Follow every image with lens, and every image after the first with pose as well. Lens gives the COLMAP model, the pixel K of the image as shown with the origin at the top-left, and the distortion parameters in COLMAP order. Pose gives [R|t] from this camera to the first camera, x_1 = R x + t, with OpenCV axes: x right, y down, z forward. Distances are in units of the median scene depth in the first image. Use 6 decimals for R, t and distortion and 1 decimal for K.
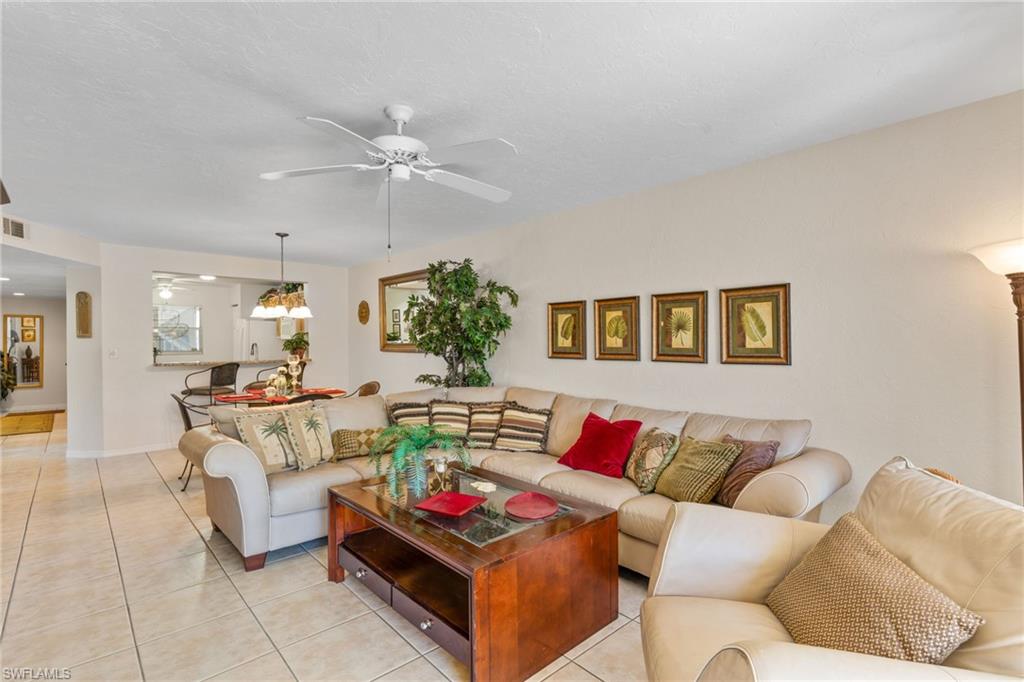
lens RADIAL K [[490.3, 0, 509.8], [0, 490.3, 338.8], [0, 0, 1]] dist [0.004476, 0.002752]
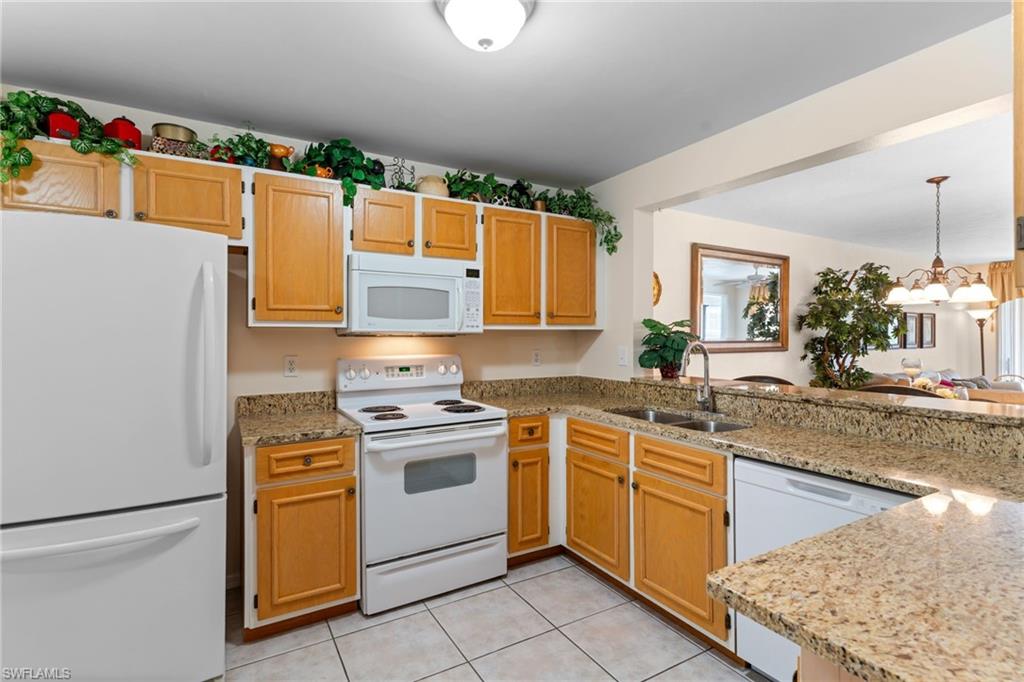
lens RADIAL K [[490.3, 0, 522.1], [0, 490.3, 335.7], [0, 0, 1]] dist [0.004476, 0.002752]
pose [[0.194504, 0.003175, 0.980897, -1.584556], [-0.002296, 0.999993, -0.002782, 0.002343], [-0.980899, -0.001712, 0.194510, 1.827360]]
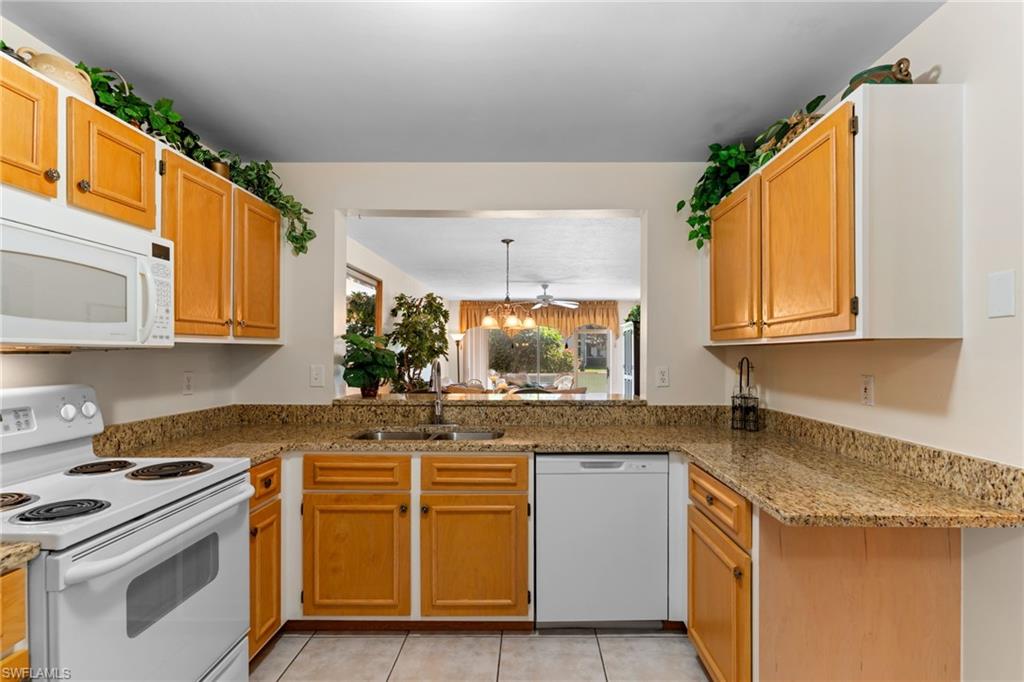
lens RADIAL K [[490.3, 0, 530.1], [0, 490.3, 355.2], [0, 0, 1]] dist [0.004476, 0.002752]
pose [[-0.739654, -0.001782, 0.672985, -1.447944], [-0.000189, 0.999997, 0.002440, 0.002567], [-0.672987, 0.001678, -0.739653, 2.140585]]
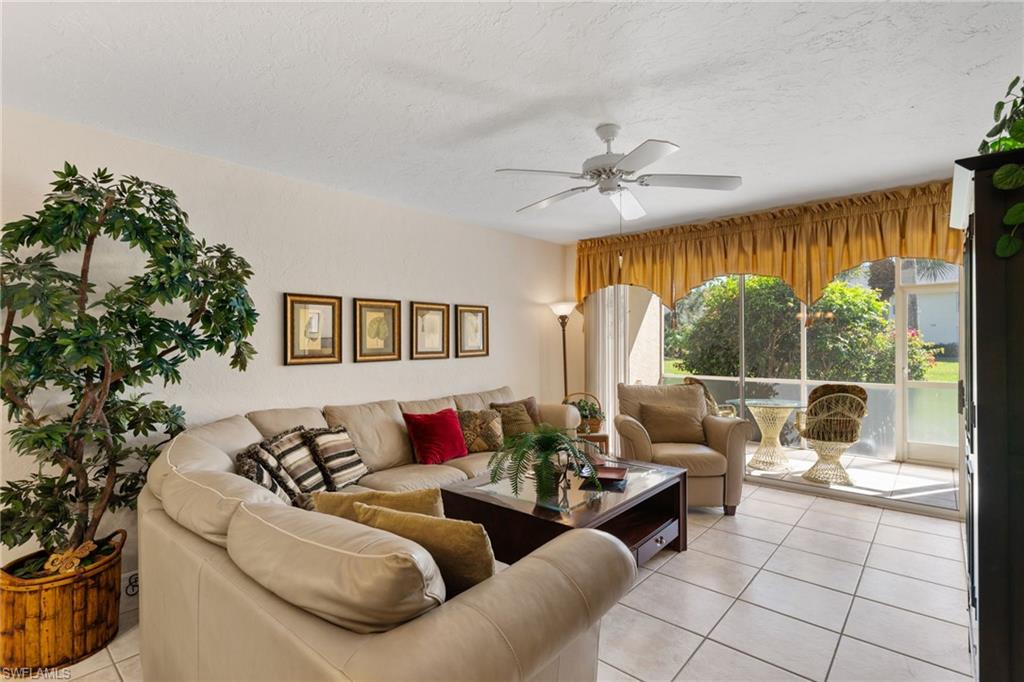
lens RADIAL K [[490.3, 0, 513.2], [0, 490.3, 343.2], [0, 0, 1]] dist [0.004476, 0.002752]
pose [[-0.122443, 0.000730, 0.992475, -0.769605], [0.000257, 1.000000, -0.000703, 0.007034], [-0.992476, 0.000169, -0.122443, 0.815006]]
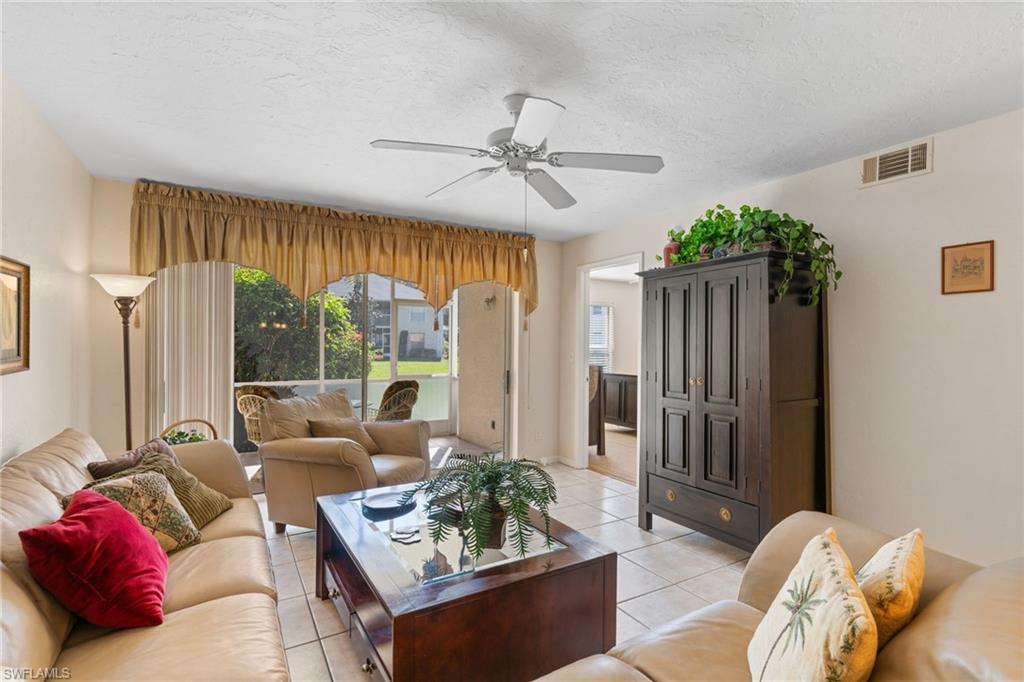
lens RADIAL K [[490.3, 0, 513.4], [0, 490.3, 343.7], [0, 0, 1]] dist [0.004476, 0.002752]
pose [[-0.978687, -0.005277, 0.205291, -0.251441], [-0.005910, 0.999979, -0.002473, 0.005365], [-0.205274, -0.003633, -0.978698, 1.173369]]
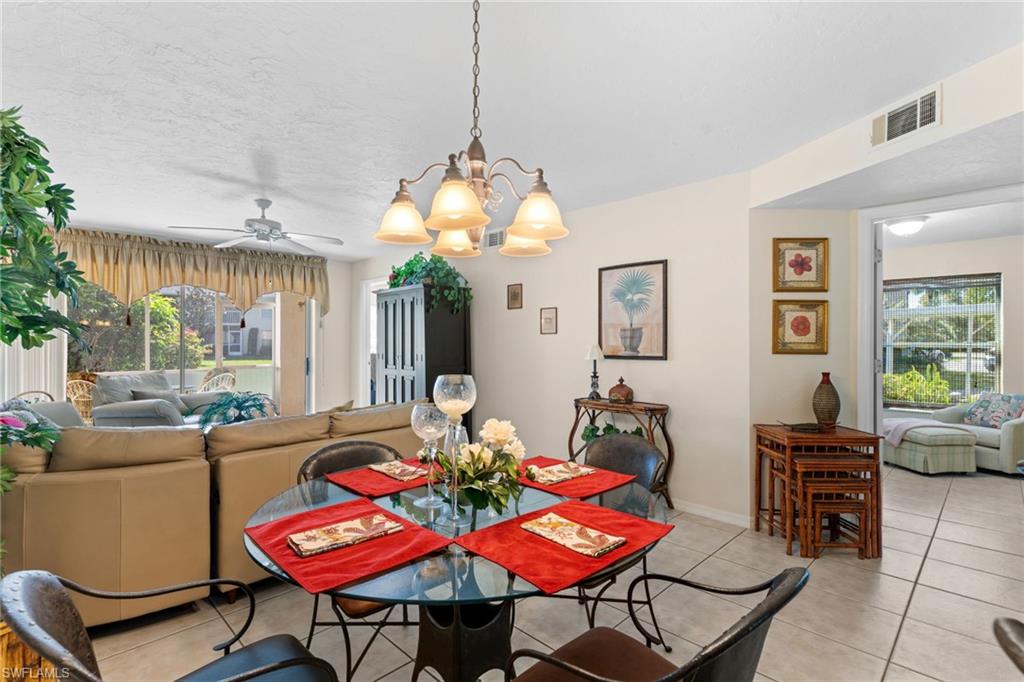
lens RADIAL K [[490.3, 0, 508.4], [0, 490.3, 342.5], [0, 0, 1]] dist [0.004476, 0.002752]
pose [[-0.999029, 0.000275, -0.044048, -0.609014], [0.000352, 0.999998, -0.001734, 0.022430], [0.044048, -0.001748, -0.999028, 1.674365]]
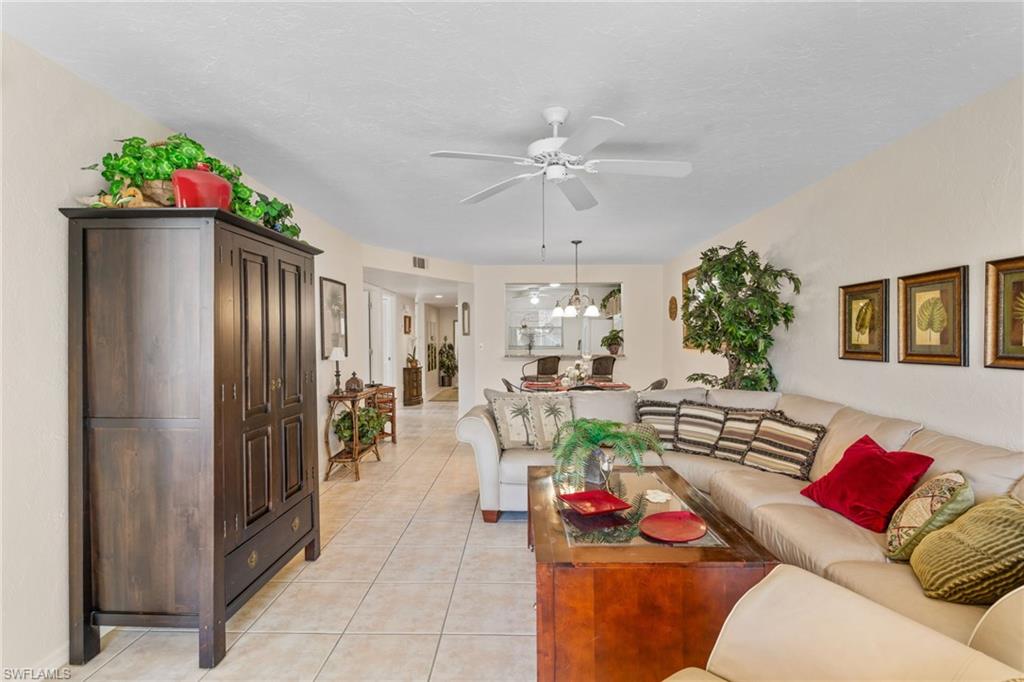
lens RADIAL K [[490.3, 0, 506.1], [0, 490.3, 346.0], [0, 0, 1]] dist [0.004476, 0.002752]
pose [[0.722525, 0.010375, -0.691267, 0.253366], [0.003442, 0.999821, 0.018603, 0.003774], [0.691337, -0.015821, 0.722360, 0.105096]]
